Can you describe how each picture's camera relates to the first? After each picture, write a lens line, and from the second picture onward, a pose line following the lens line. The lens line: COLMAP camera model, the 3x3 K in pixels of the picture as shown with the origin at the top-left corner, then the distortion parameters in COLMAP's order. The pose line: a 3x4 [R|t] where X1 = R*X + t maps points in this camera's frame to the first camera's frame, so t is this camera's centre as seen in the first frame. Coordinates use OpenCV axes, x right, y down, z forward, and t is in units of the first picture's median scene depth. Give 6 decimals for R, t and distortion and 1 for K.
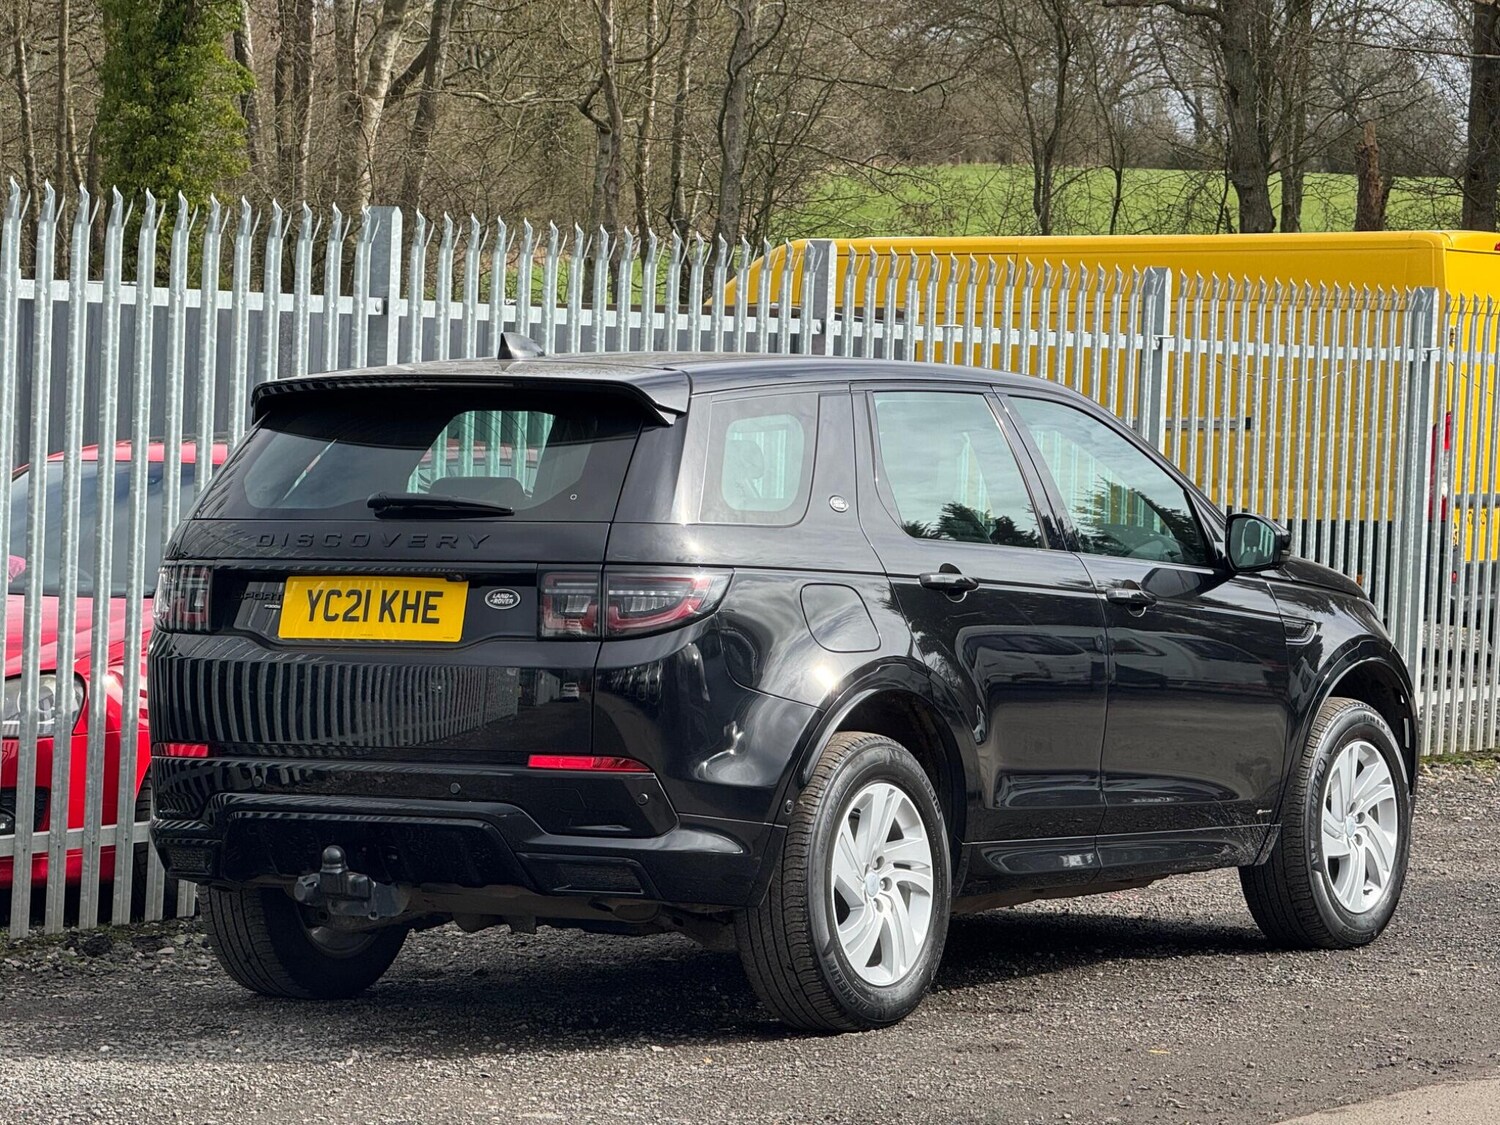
lens RADIAL K [[5105.7, 0, 721.1], [0, 5105.7, 566.9], [0, 0, 1]] dist [0.176198, 0.807766]
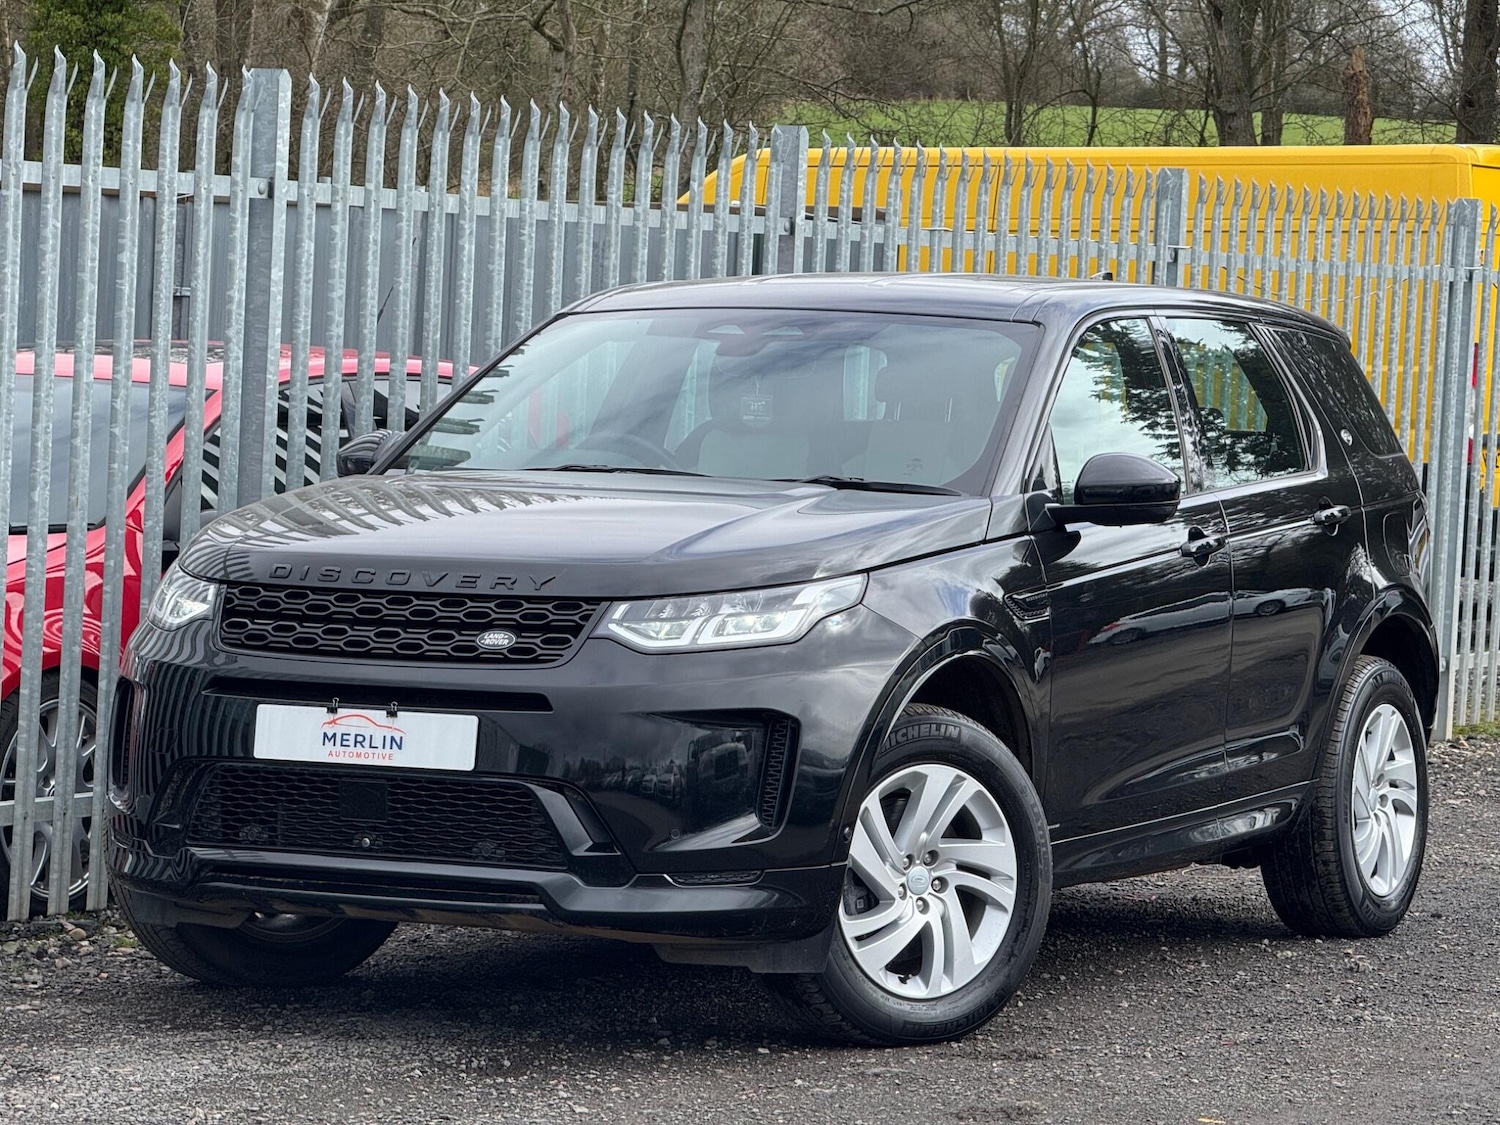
lens RADIAL K [[4992.0, 0, 700.1], [0, 4992.0, 563.8], [0, 0, 1]] dist [0.165887, 0.751992]
pose [[0.999928, 0.010937, 0.004860, 0.001114], [-0.010993, 0.999872, 0.011617, 0.000052], [-0.004732, -0.011670, 0.999921, 0.164409]]
